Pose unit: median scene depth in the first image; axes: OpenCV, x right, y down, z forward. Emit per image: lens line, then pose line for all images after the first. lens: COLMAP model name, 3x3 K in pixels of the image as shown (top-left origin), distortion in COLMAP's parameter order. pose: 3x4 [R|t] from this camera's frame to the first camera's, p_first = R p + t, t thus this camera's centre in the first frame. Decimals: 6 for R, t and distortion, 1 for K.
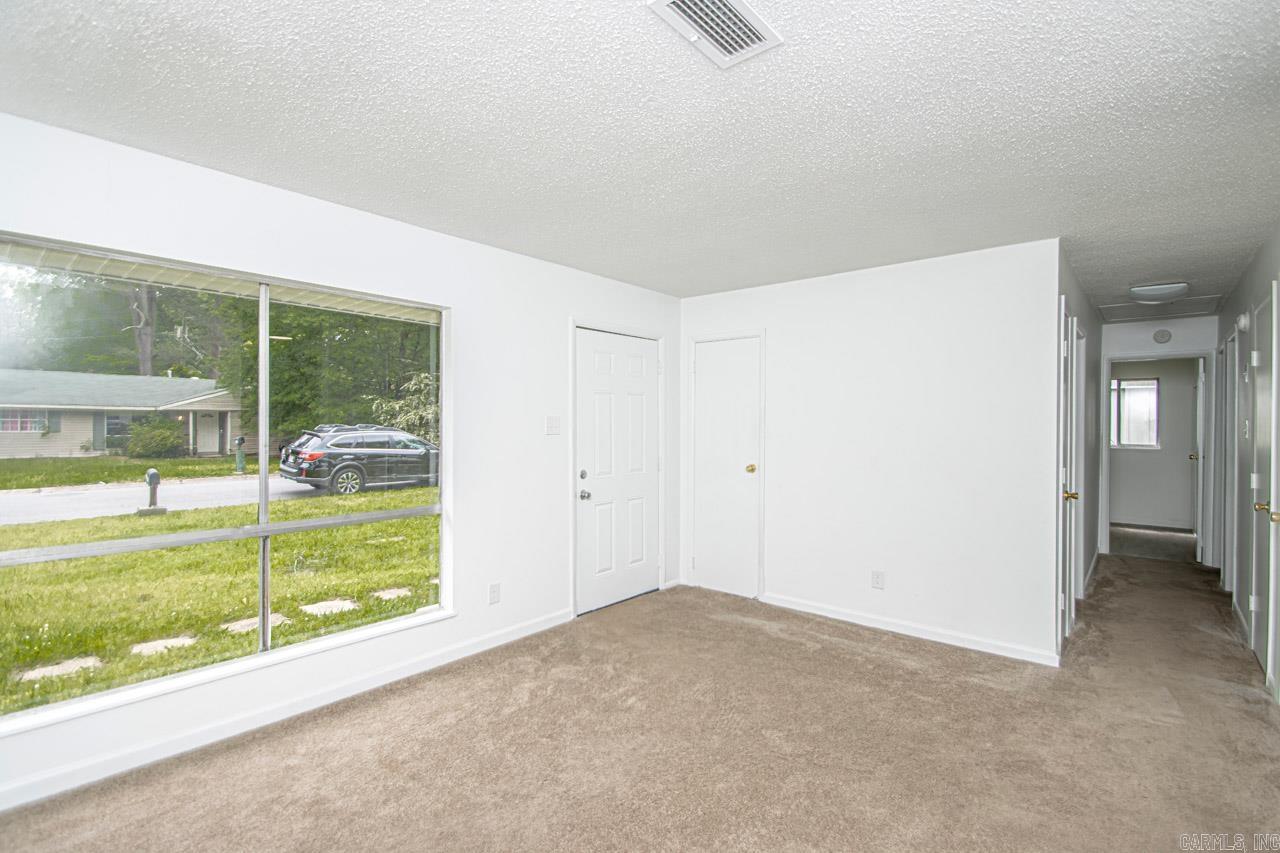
lens RADIAL K [[620.6, 0, 640.7], [0, 620.6, 418.6], [0, 0, 1]] dist [0.026513, -0.021497]
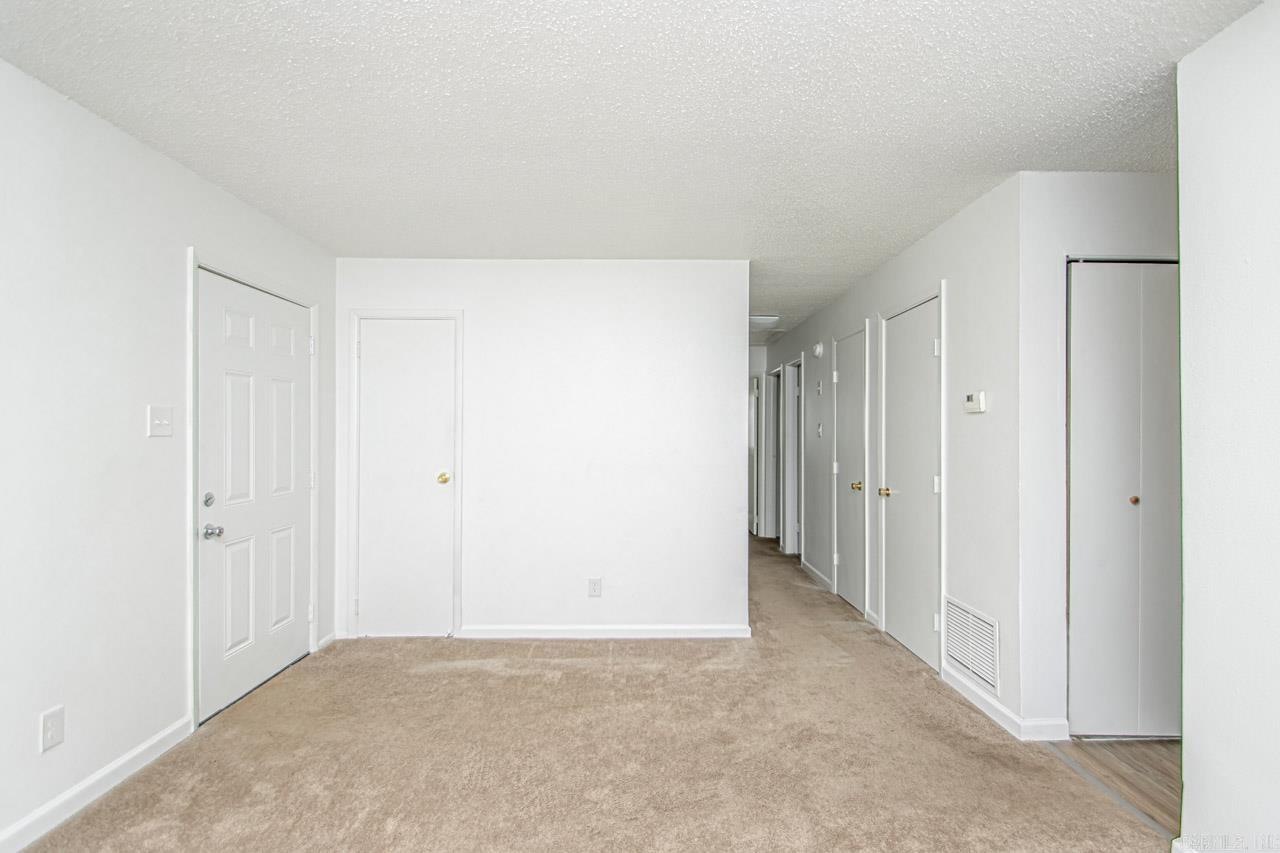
lens RADIAL K [[620.6, 0, 626.6], [0, 620.6, 430.3], [0, 0, 1]] dist [0.026513, -0.021497]
pose [[0.748317, 0.003997, 0.663330, -0.221924], [-0.000503, 0.999985, -0.005459, 0.024462], [-0.663341, 0.003751, 0.748307, 0.264652]]
